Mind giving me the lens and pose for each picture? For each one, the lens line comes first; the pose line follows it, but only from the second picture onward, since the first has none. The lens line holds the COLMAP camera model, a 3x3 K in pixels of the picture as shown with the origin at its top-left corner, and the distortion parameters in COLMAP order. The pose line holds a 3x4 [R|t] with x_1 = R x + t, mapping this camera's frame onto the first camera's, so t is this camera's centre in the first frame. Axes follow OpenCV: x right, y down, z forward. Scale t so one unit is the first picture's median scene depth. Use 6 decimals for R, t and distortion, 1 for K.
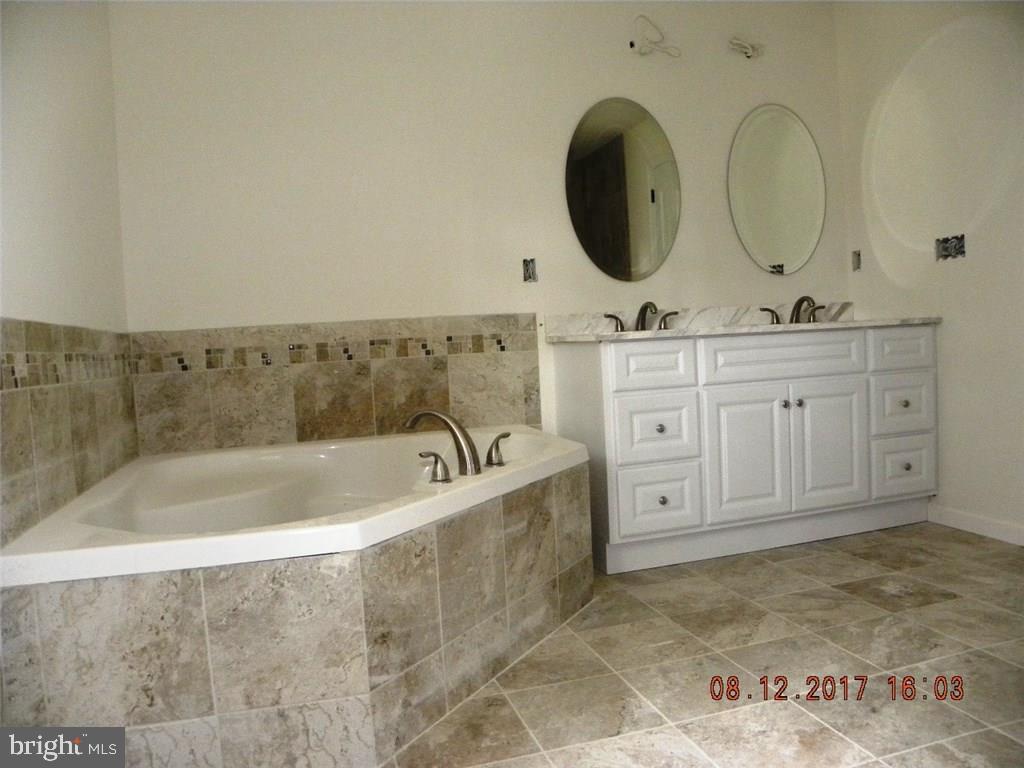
lens RADIAL K [[780.6, 0, 512.0], [0, 780.6, 384.0], [0, 0, 1]] dist [-0.161369, 0.113133]
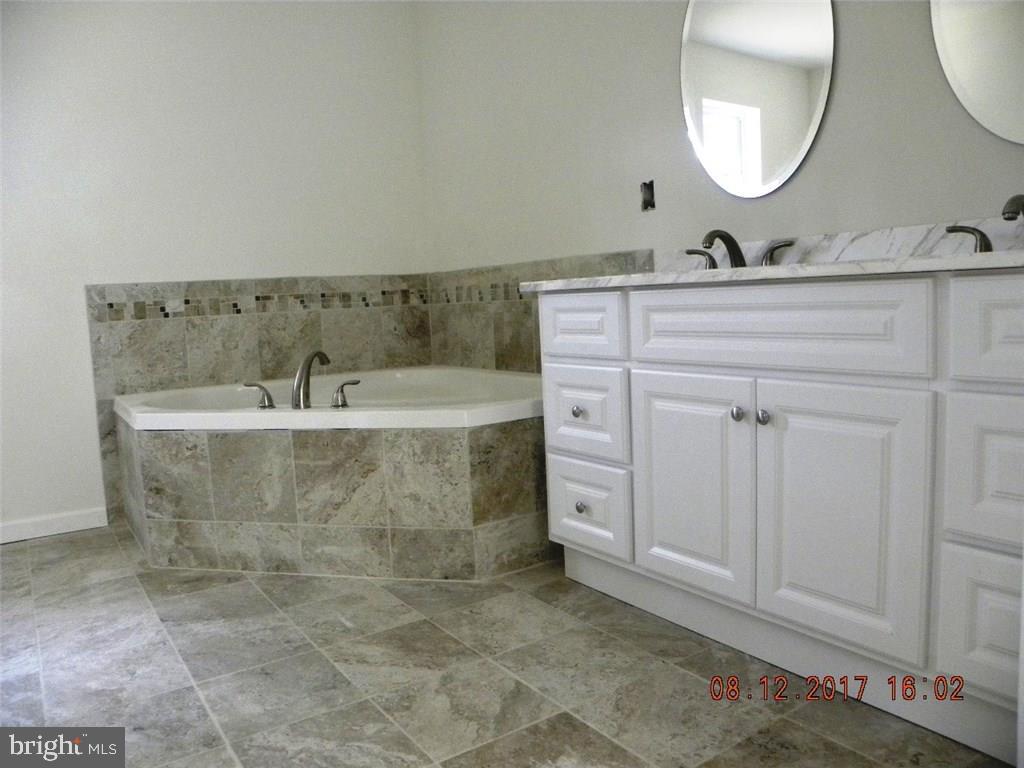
lens RADIAL K [[773.2, 0, 512.0], [0, 773.2, 384.0], [0, 0, 1]] dist [-0.157558, 0.102264]
pose [[0.306357, 0.144953, -0.940815, 0.848108], [-0.022741, 0.989171, 0.144998, -0.073499], [0.951645, -0.023026, 0.306336, 0.701563]]
